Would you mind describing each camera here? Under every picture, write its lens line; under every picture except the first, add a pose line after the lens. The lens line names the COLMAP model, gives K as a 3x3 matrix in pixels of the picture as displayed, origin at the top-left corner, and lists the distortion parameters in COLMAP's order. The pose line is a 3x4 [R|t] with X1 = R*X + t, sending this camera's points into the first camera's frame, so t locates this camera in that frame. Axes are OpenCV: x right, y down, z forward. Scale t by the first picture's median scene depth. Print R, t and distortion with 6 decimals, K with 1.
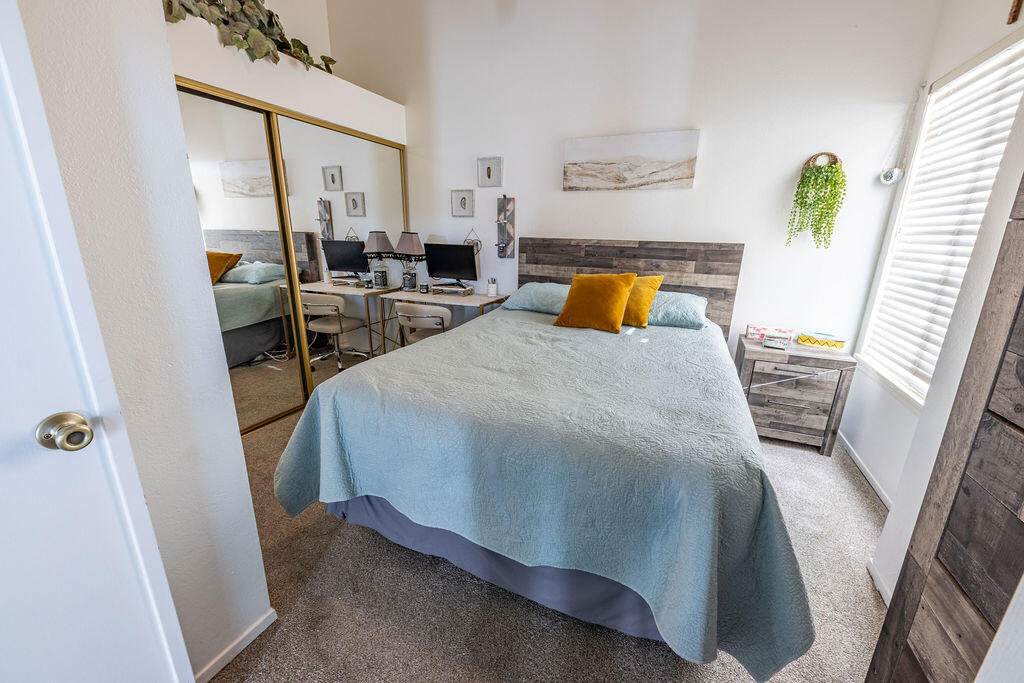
lens RADIAL K [[399.9, 0, 516.7], [0, 399.9, 344.0], [0, 0, 1]] dist [-0.000959, -0.000470]
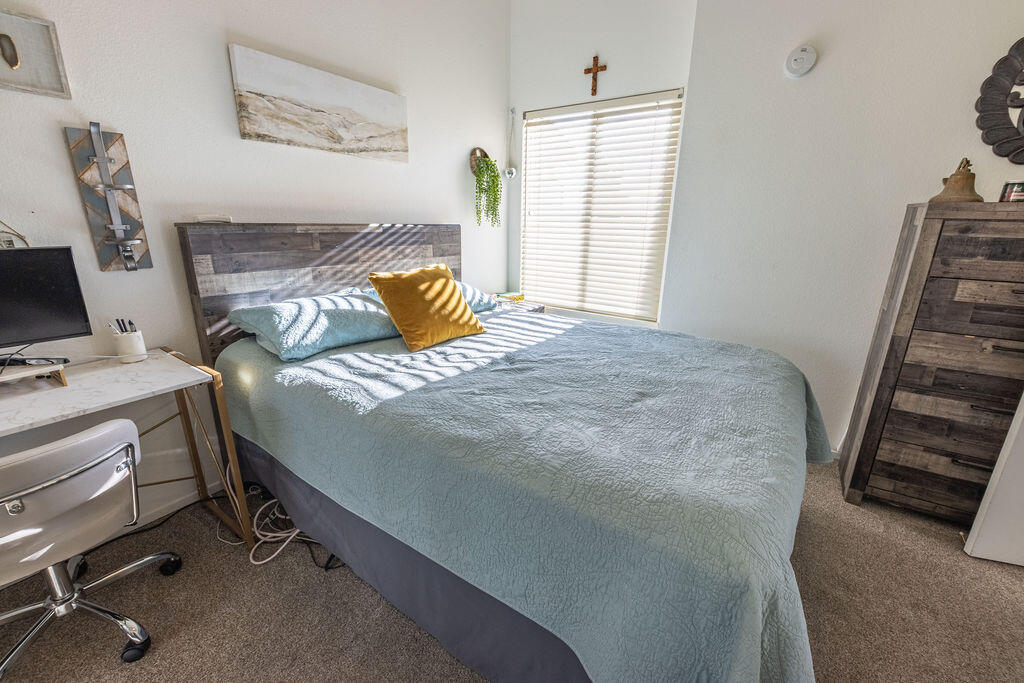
lens RADIAL K [[422.3, 0, 512.0], [0, 422.3, 341.5], [0, 0, 1]] dist [-0.000135, -0.000212]
pose [[0.194348, -0.284602, 0.938739, -0.479812], [0.254418, 0.938863, 0.231967, -0.165505], [-0.947365, 0.193749, 0.254874, 0.578988]]
